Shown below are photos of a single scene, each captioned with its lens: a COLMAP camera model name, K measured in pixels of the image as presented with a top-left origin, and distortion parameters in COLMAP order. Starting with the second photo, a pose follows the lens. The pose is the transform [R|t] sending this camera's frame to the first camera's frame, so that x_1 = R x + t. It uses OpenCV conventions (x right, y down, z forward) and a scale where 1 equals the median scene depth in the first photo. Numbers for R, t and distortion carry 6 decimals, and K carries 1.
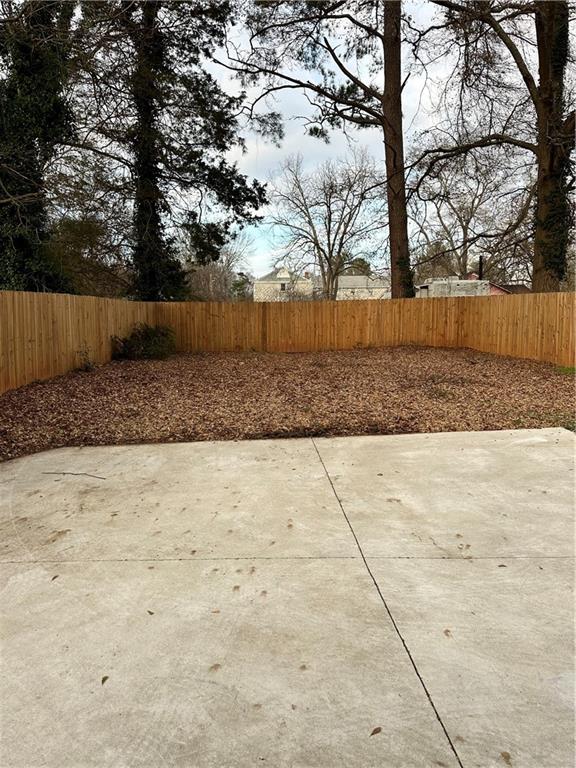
lens RADIAL K [[544.1, 0, 288.0], [0, 544.1, 384.0], [0, 0, 1]] dist [0.077951, -0.105191]
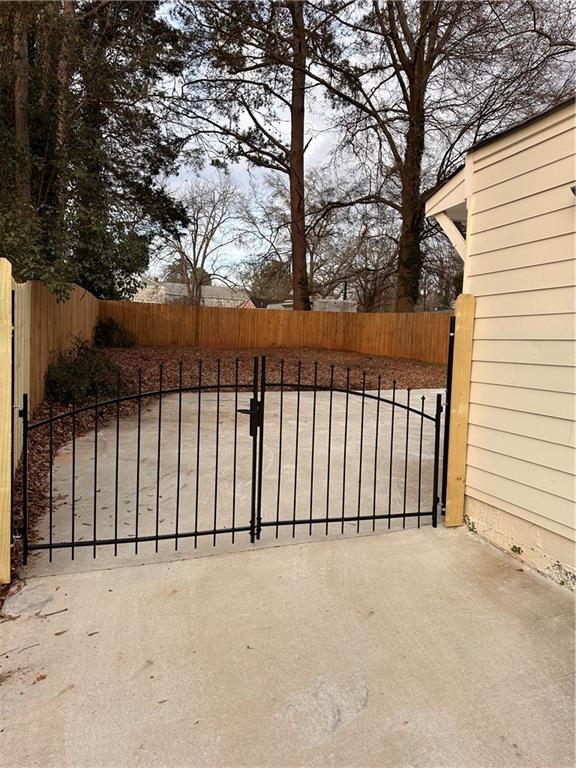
lens RADIAL K [[544.1, 0, 288.0], [0, 544.1, 384.0], [0, 0, 1]] dist [0.077951, -0.105191]
pose [[0.953546, 0.022223, 0.300425, -0.208539], [-0.016351, 0.999623, -0.022047, 0.045103], [-0.300802, 0.016110, 0.953551, -0.209100]]
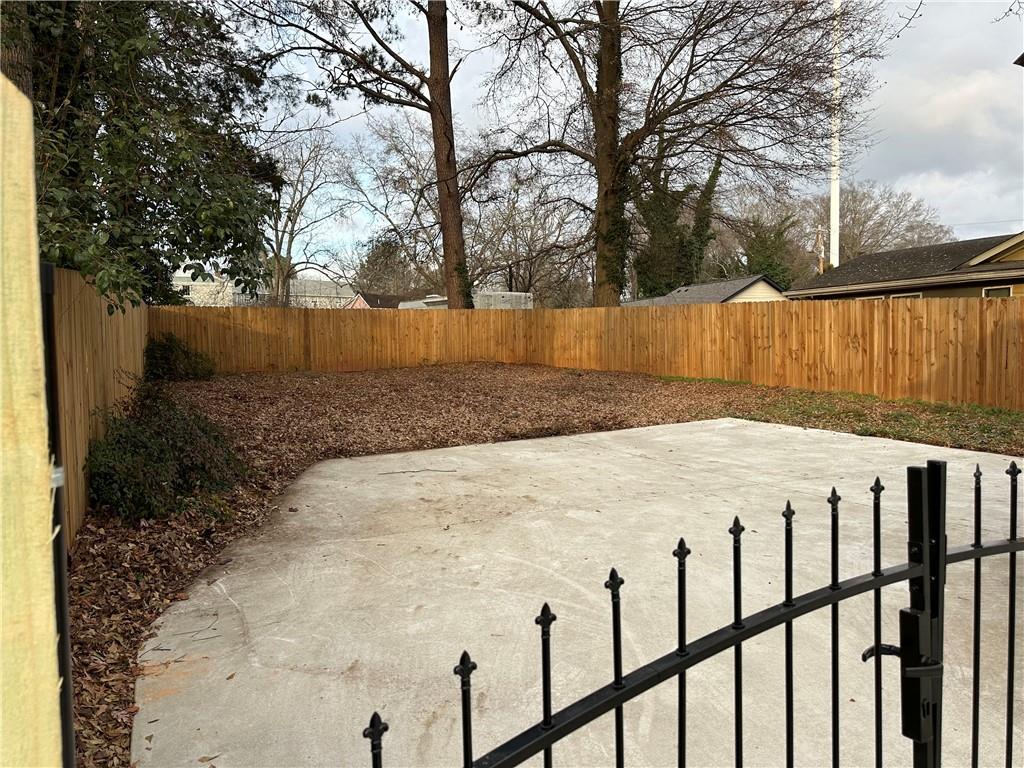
lens RADIAL K [[725.4, 0, 510.1], [0, 725.4, 388.6], [0, 0, 1]] dist [0.077951, -0.105191]
pose [[0.902232, -0.022653, 0.430655, -0.231891], [0.045511, 0.998045, -0.042847, 0.024662], [-0.428842, 0.058257, 0.901499, -0.077686]]
